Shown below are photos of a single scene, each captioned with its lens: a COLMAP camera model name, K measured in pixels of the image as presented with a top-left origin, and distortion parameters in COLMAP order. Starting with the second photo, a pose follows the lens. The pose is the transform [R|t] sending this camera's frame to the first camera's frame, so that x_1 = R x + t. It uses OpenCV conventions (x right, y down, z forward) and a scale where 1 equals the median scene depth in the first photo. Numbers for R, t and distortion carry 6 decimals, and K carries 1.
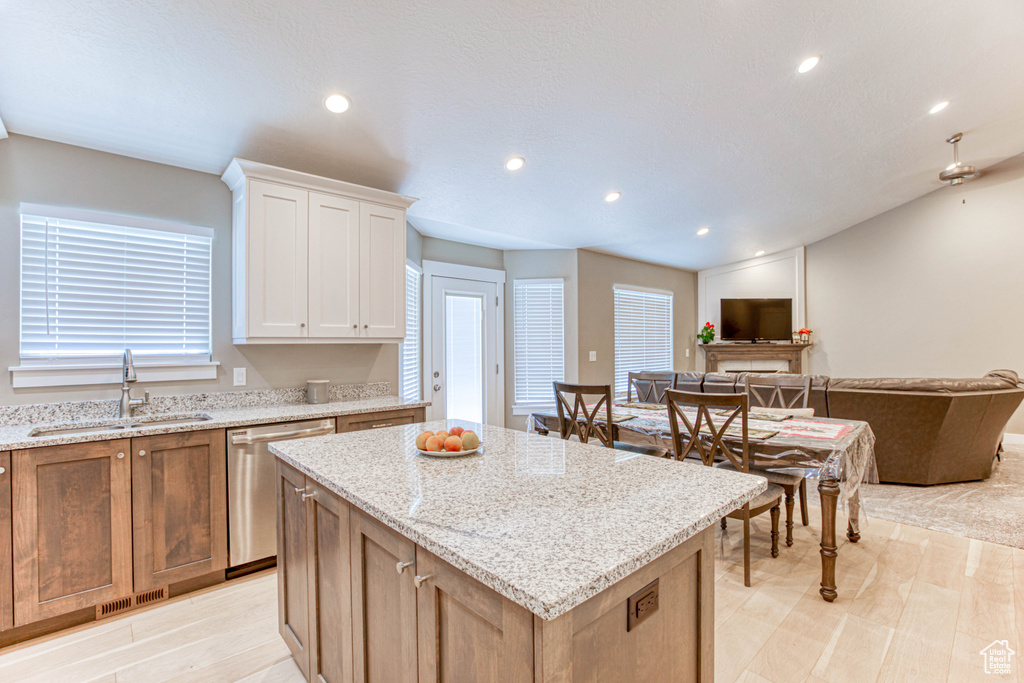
lens RADIAL K [[464.1, 0, 514.4], [0, 464.1, 338.1], [0, 0, 1]] dist [-0.042639, 0.006865]
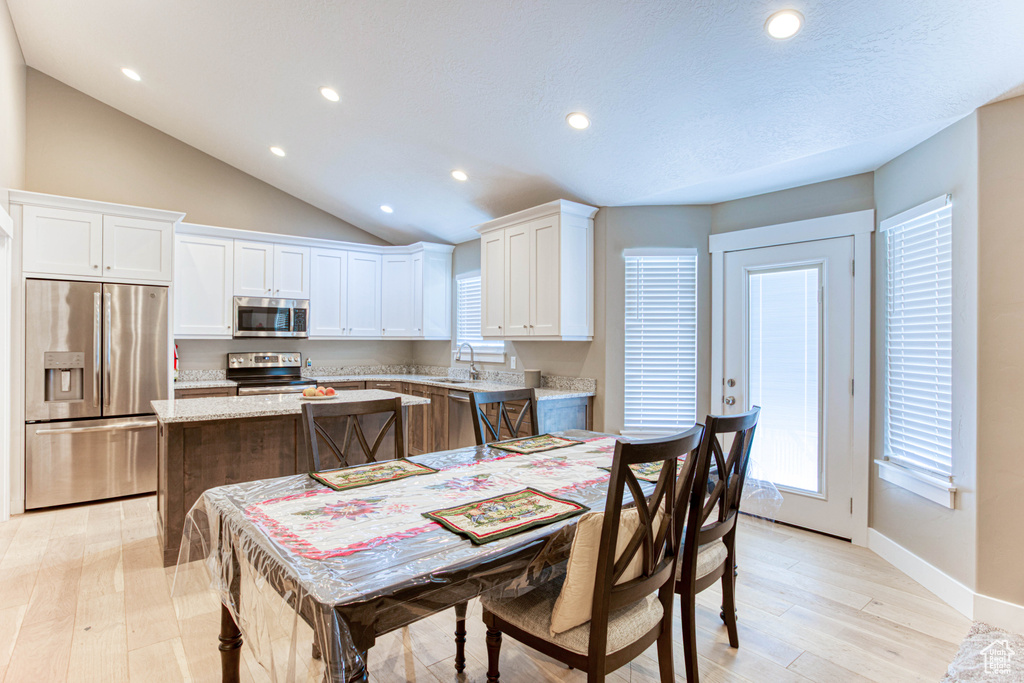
lens RADIAL K [[514.0, 0, 507.9], [0, 514.0, 342.1], [0, 0, 1]] dist [-0.036947, 0.001668]
pose [[-0.071250, 0.005065, -0.997446, 0.603029], [0.005730, 0.999973, 0.004668, 0.005810], [0.997442, -0.005382, -0.071277, 0.625272]]
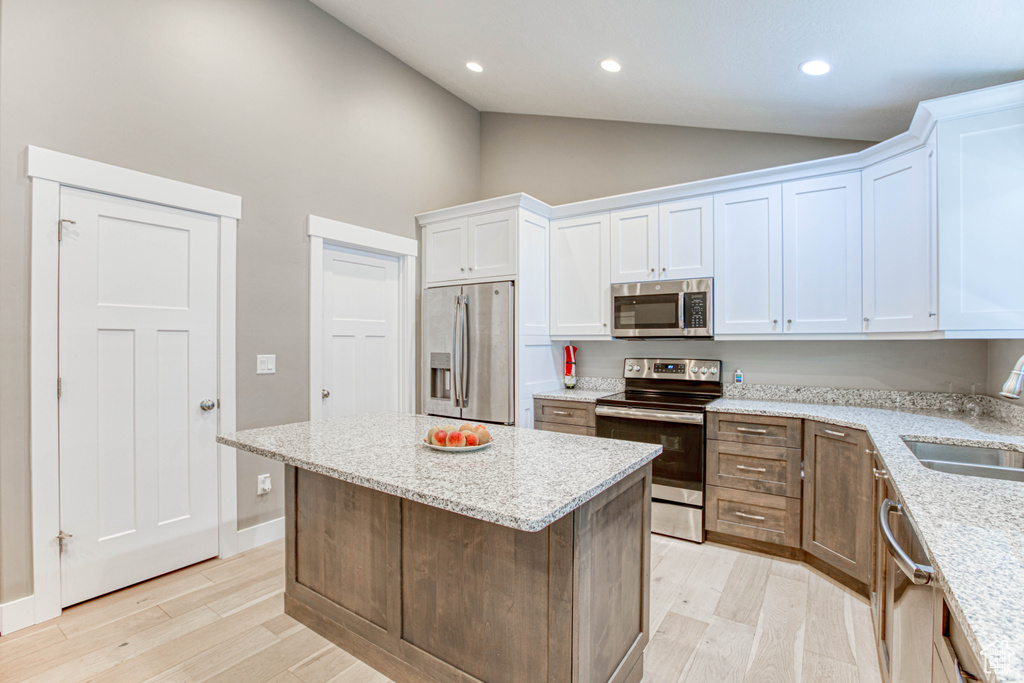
lens RADIAL K [[464.1, 0, 517.8], [0, 464.1, 339.9], [0, 0, 1]] dist [-0.042639, 0.006865]
pose [[-0.970862, 0.000289, -0.239640, -0.011359], [0.003850, 0.999889, -0.014393, 0.009955], [0.239609, -0.014896, -0.970755, 0.660310]]
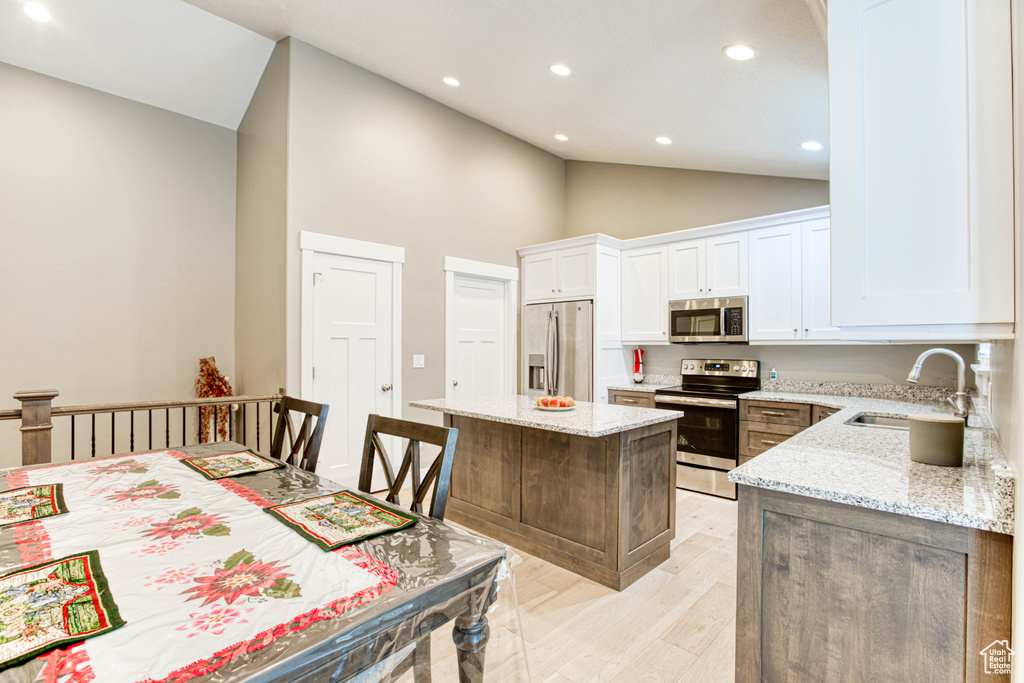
lens RADIAL K [[464.1, 0, 517.1], [0, 464.1, 345.8], [0, 0, 1]] dist [-0.042639, 0.006865]
pose [[-0.998262, 0.000774, -0.058930, 0.028100], [0.001457, 0.999932, -0.011540, 0.012790], [0.058917, -0.011606, -0.998195, 0.877532]]
